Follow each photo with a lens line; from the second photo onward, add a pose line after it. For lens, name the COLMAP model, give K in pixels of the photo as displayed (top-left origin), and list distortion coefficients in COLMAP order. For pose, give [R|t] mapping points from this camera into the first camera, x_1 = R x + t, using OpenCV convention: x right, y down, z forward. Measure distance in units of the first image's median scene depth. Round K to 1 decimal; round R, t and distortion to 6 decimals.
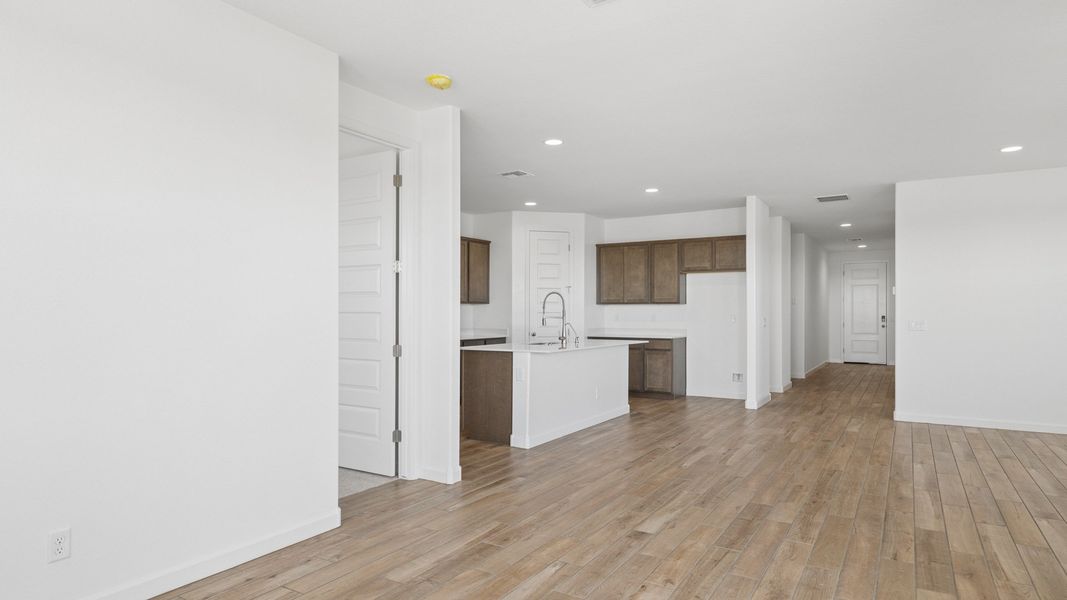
lens RADIAL K [[608.3, 0, 533.5], [0, 608.3, 300.0], [0, 0, 1]] dist [-0.002516, -0.001476]
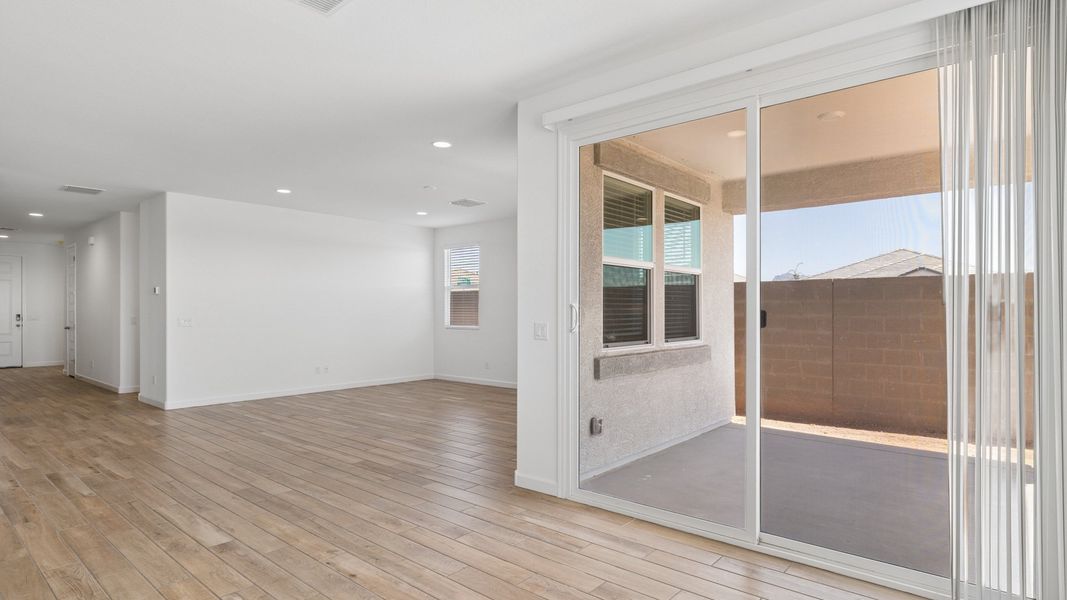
lens RADIAL K [[568.1, 0, 538.4], [0, 568.1, 303.9], [0, 0, 1]] dist [-0.002843, -0.000721]
pose [[0.151958, 0.008996, 0.988346, -0.249916], [-0.017865, 0.999820, -0.006354, 0.002656], [-0.988226, -0.016691, 0.152091, 0.156910]]
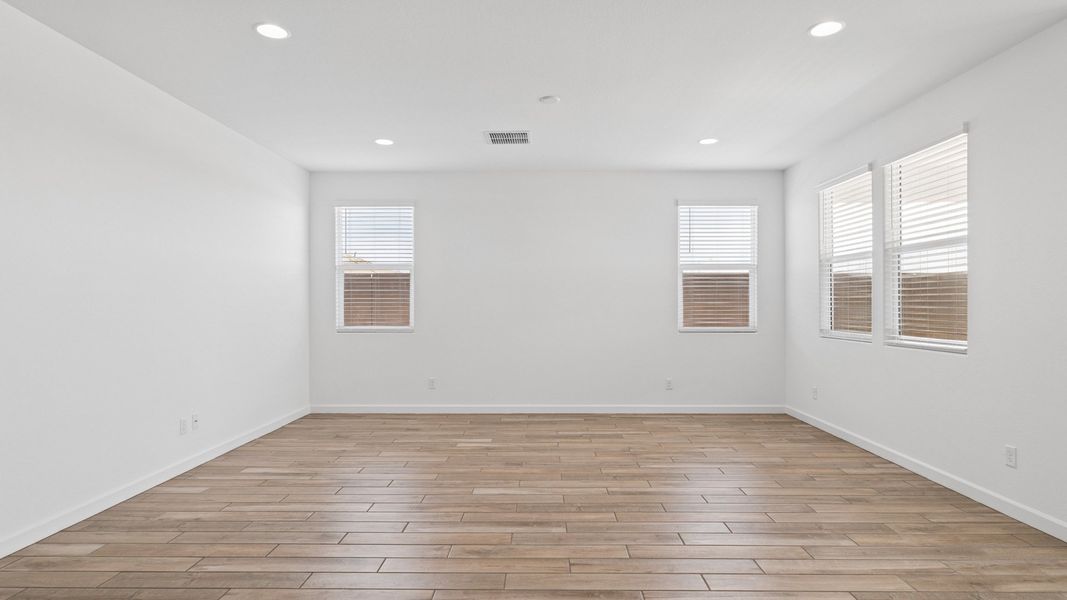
lens RADIAL K [[568.1, 0, 538.4], [0, 568.1, 303.9], [0, 0, 1]] dist [-0.002843, -0.000721]
pose [[-0.516587, -0.002898, 0.856230, 0.110166], [-0.016061, 0.999851, -0.006306, 0.013728], [-0.856084, -0.017010, -0.516557, 0.688797]]
